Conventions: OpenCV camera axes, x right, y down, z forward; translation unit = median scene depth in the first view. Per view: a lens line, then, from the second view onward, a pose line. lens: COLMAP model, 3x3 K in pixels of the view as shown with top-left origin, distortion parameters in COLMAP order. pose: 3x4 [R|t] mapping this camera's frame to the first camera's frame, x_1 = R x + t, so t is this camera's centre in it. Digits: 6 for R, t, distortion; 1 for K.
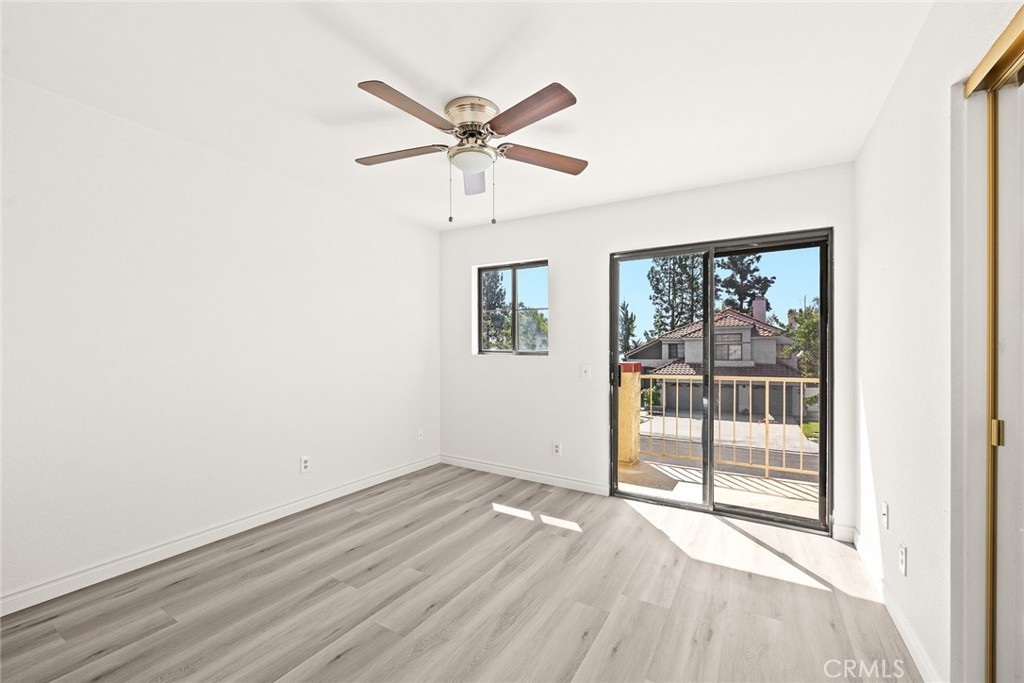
lens RADIAL K [[414.1, 0, 513.4], [0, 414.1, 343.1], [0, 0, 1]] dist [-0.003235, 0.000067]
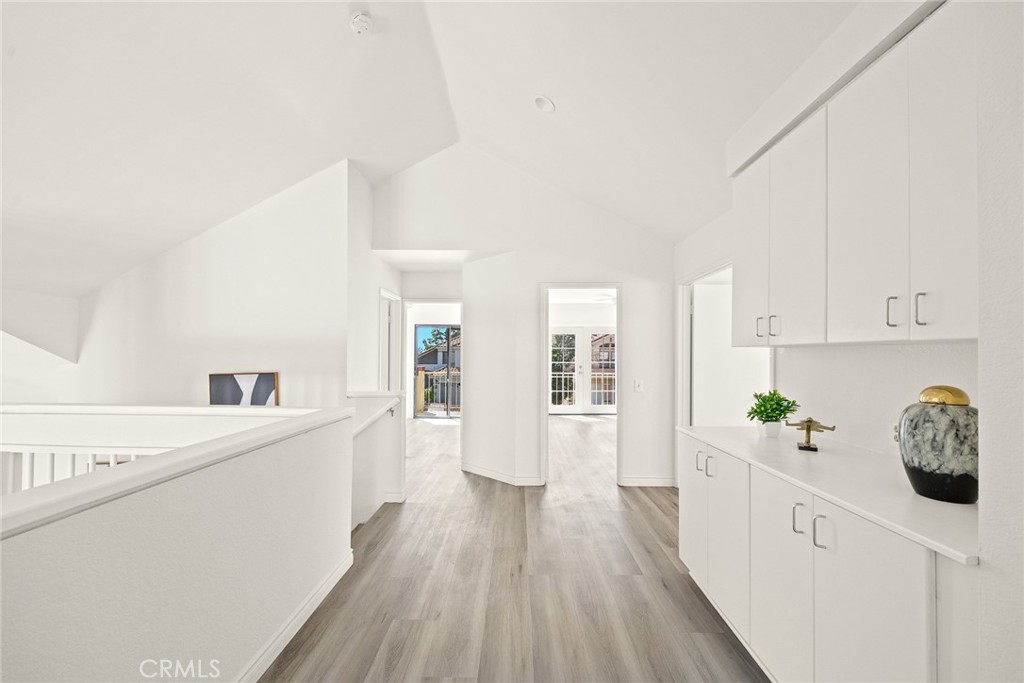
lens RADIAL K [[414.1, 0, 512.4], [0, 414.1, 345.2], [0, 0, 1]] dist [-0.003235, 0.000067]
pose [[0.867680, 0.012836, 0.496958, -0.055796], [-0.009151, 0.999910, -0.009849, -0.007173], [-0.497039, 0.003998, 0.867719, -0.166202]]
